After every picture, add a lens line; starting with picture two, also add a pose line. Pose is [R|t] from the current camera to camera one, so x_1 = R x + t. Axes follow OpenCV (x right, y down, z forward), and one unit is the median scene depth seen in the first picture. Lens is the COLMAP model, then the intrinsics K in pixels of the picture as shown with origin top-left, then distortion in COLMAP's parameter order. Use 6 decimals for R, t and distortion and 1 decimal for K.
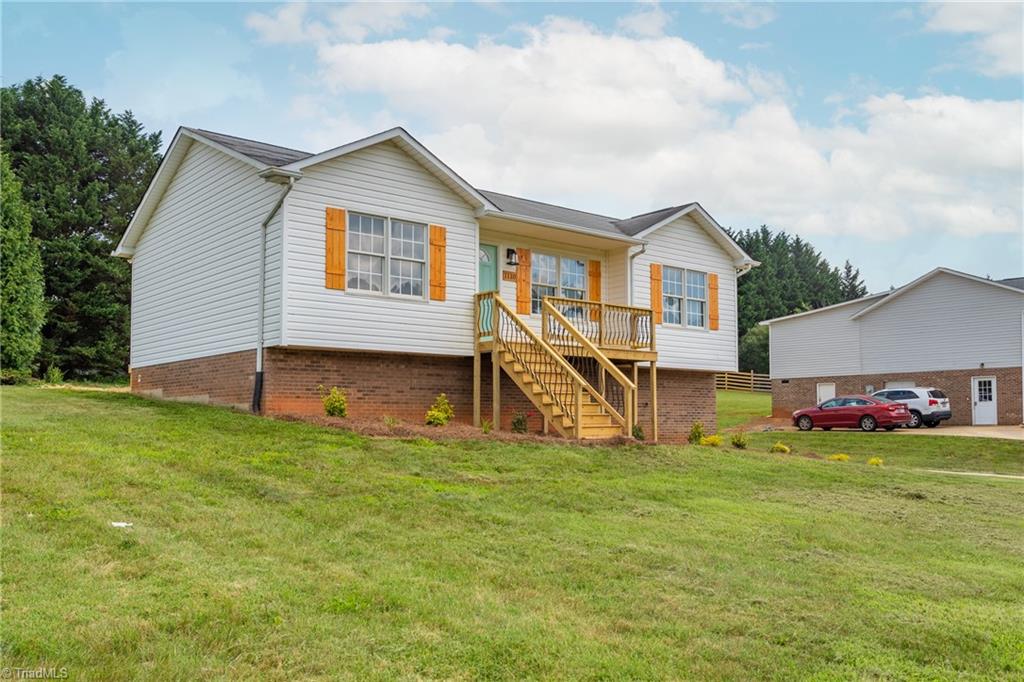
lens RADIAL K [[864.9, 0, 511.4], [0, 864.9, 346.7], [0, 0, 1]] dist [-0.003760, 0.002309]
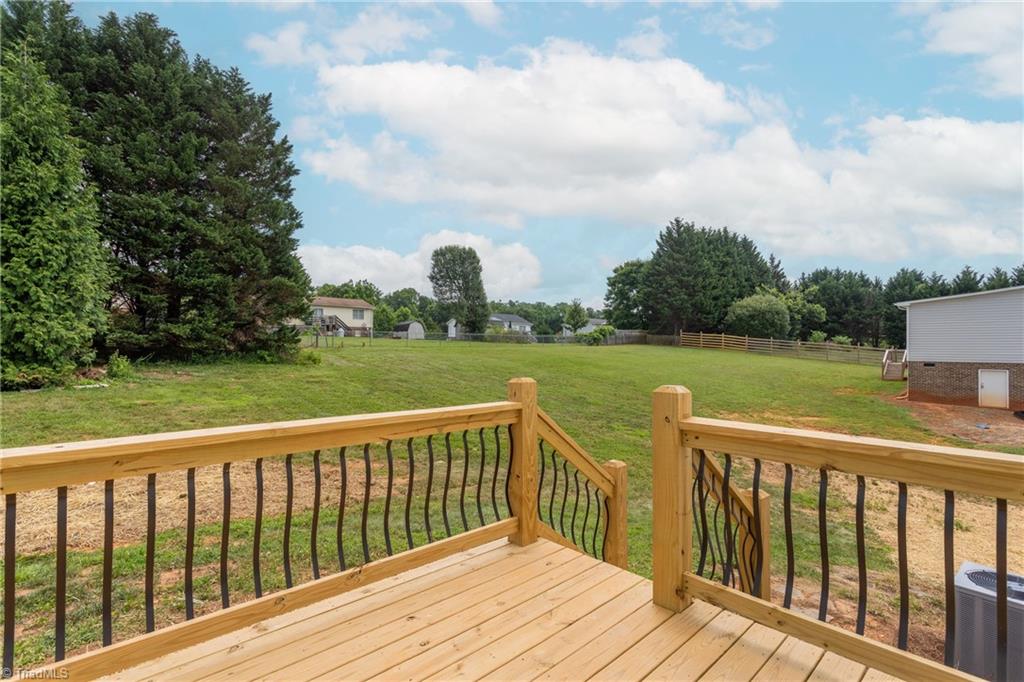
lens RADIAL K [[484.0, 0, 507.3], [0, 484.0, 333.1], [0, 0, 1]] dist [-0.016919, 0.008146]
pose [[0.999317, 0.009461, 0.035725, -0.368474], [-0.011470, 0.998339, 0.056464, -0.042626], [-0.035132, -0.056835, 0.997765, 1.023086]]
